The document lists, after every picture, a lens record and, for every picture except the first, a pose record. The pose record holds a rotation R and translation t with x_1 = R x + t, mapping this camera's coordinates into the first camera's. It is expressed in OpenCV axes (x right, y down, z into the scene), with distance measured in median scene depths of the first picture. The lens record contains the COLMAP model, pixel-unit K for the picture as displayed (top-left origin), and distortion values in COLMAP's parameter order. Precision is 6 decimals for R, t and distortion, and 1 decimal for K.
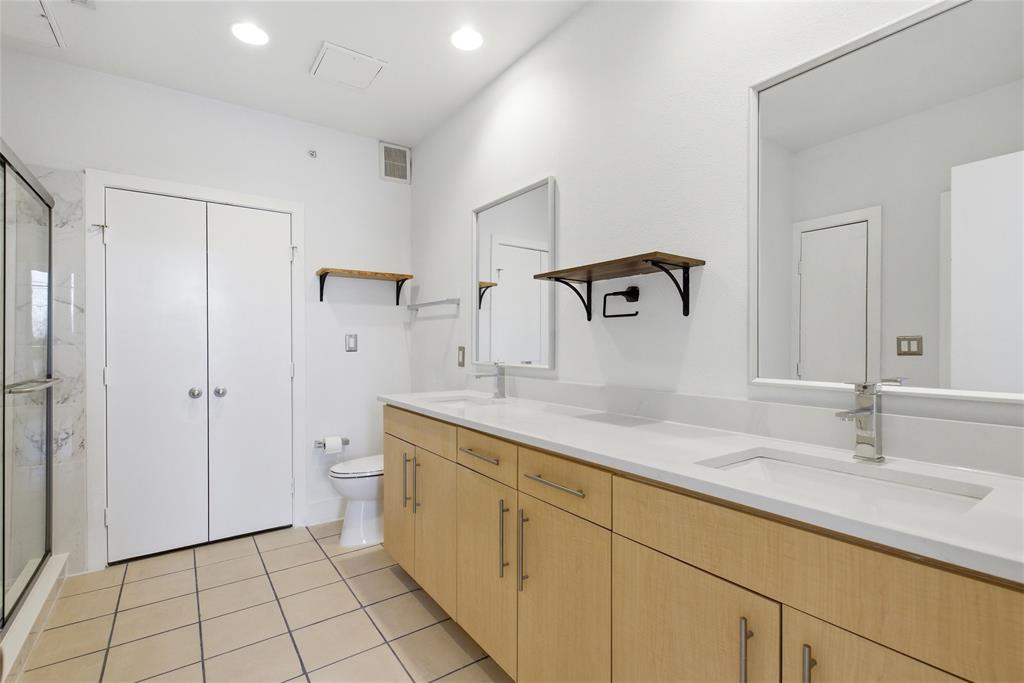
lens RADIAL K [[472.6, 0, 518.8], [0, 472.6, 346.7], [0, 0, 1]] dist [0.000539, 0.000594]
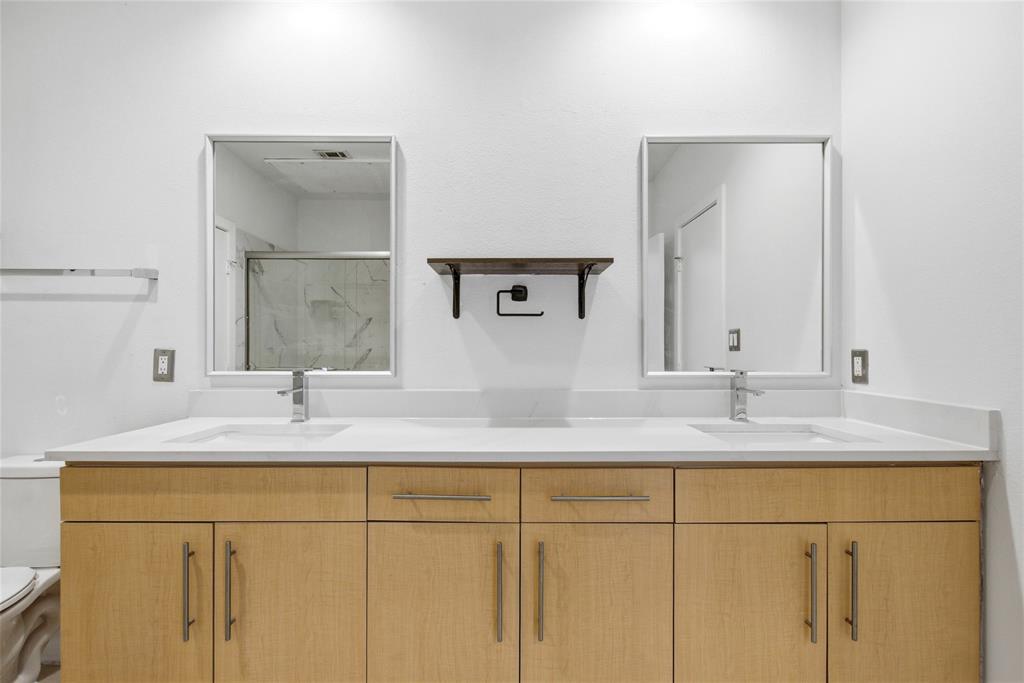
lens RADIAL K [[472.6, 0, 518.8], [0, 472.6, 346.7], [0, 0, 1]] dist [0.000539, 0.000594]
pose [[0.587039, -0.002662, 0.809555, -0.544619], [0.005945, 0.999982, -0.001022, -0.000049], [-0.809537, 0.005413, 0.587044, 0.425017]]
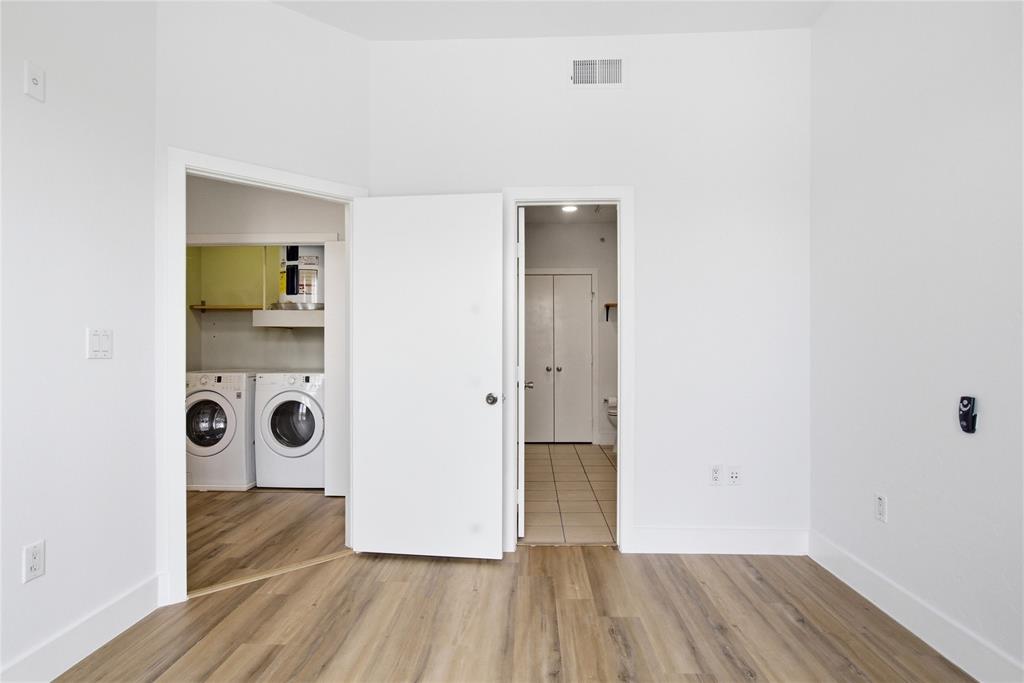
lens RADIAL K [[557.7, 0, 505.4], [0, 557.7, 347.7], [0, 0, 1]] dist [-0.000557, 0.000931]
pose [[0.777482, -0.001439, -0.628903, 0.798556], [-0.000768, 0.999994, -0.003237, 0.015999], [0.628904, 0.003000, 0.777477, -1.154728]]
